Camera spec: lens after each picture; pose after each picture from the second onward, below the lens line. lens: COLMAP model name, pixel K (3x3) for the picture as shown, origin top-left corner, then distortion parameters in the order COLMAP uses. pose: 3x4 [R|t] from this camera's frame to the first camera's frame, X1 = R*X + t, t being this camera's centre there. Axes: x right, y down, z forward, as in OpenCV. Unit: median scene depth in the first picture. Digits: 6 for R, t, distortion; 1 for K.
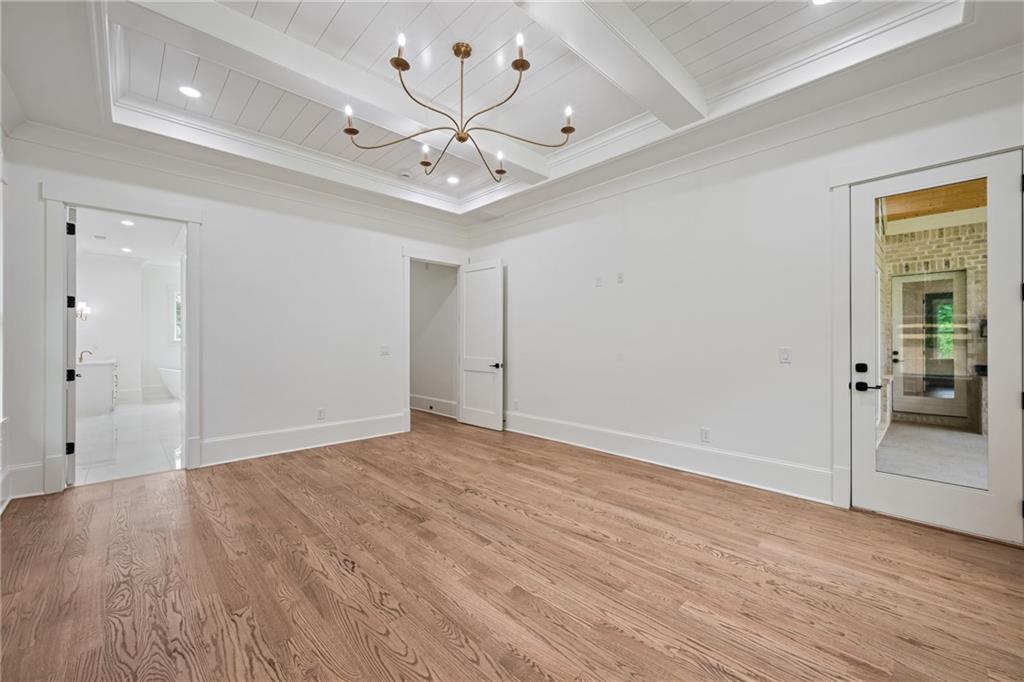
lens RADIAL K [[404.6, 0, 512.3], [0, 404.6, 341.4], [0, 0, 1]] dist [0.001414, 0.000169]
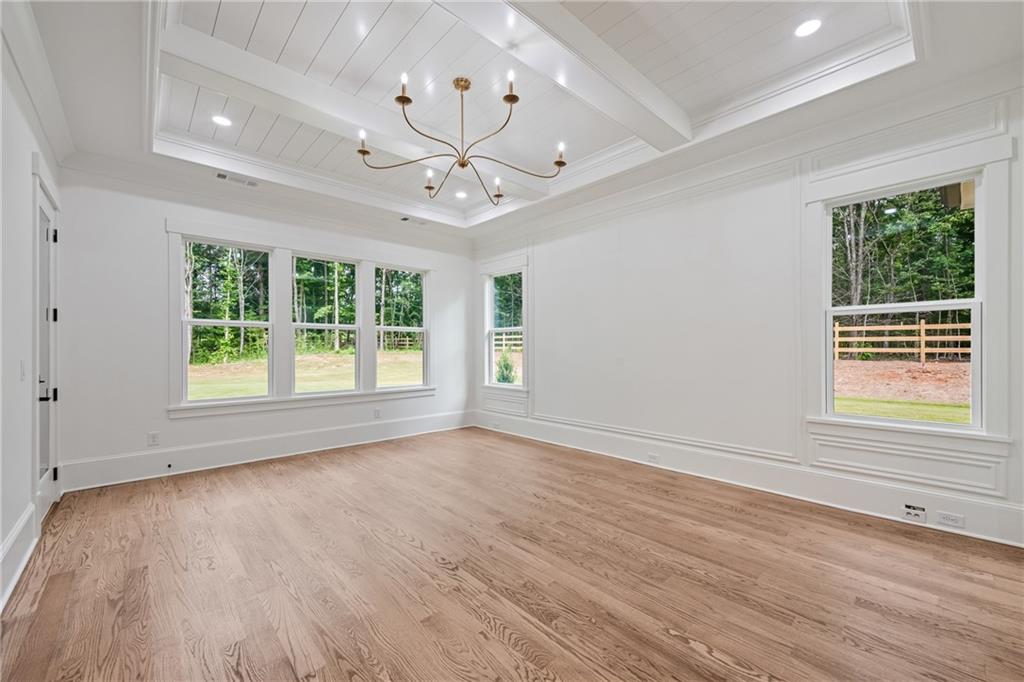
lens RADIAL K [[404.6, 0, 516.0], [0, 404.6, 347.1], [0, 0, 1]] dist [0.001414, 0.000169]
pose [[-0.999897, 0.005072, 0.013447, -0.255177], [0.004985, 0.999967, -0.006487, 0.001588], [-0.013480, -0.006419, -0.999889, 1.906999]]
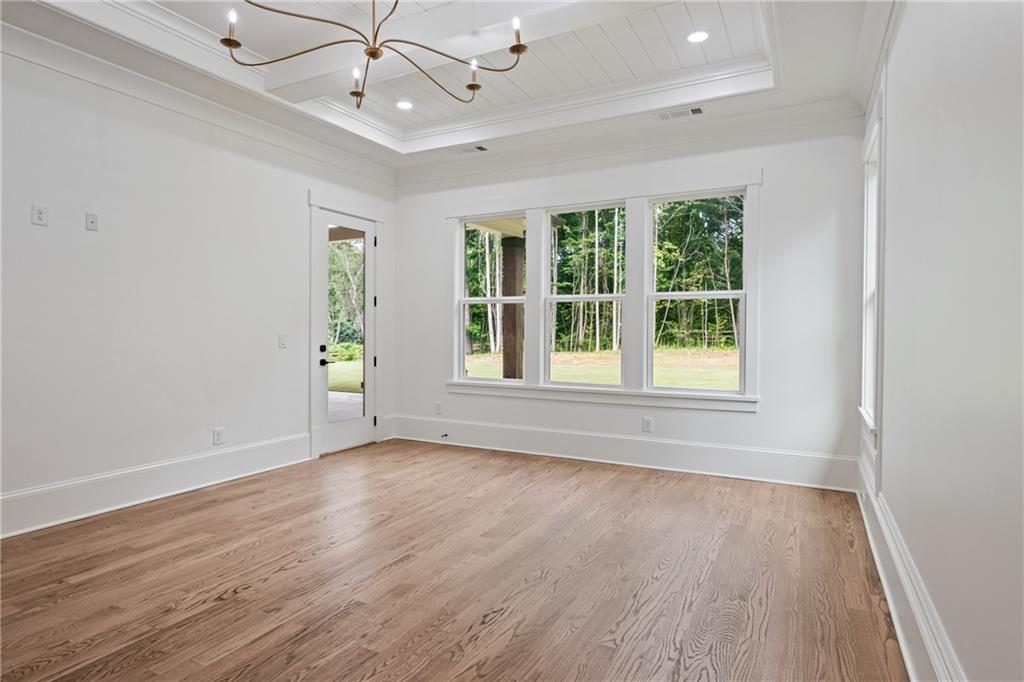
lens RADIAL K [[565.7, 0, 514.3], [0, 565.7, 337.2], [0, 0, 1]] dist [0.002272, -0.000493]
pose [[-0.316502, -0.012785, 0.948506, -1.086203], [-0.003348, 0.999918, 0.012360, 0.003638], [-0.948586, 0.000736, -0.316518, 0.983997]]
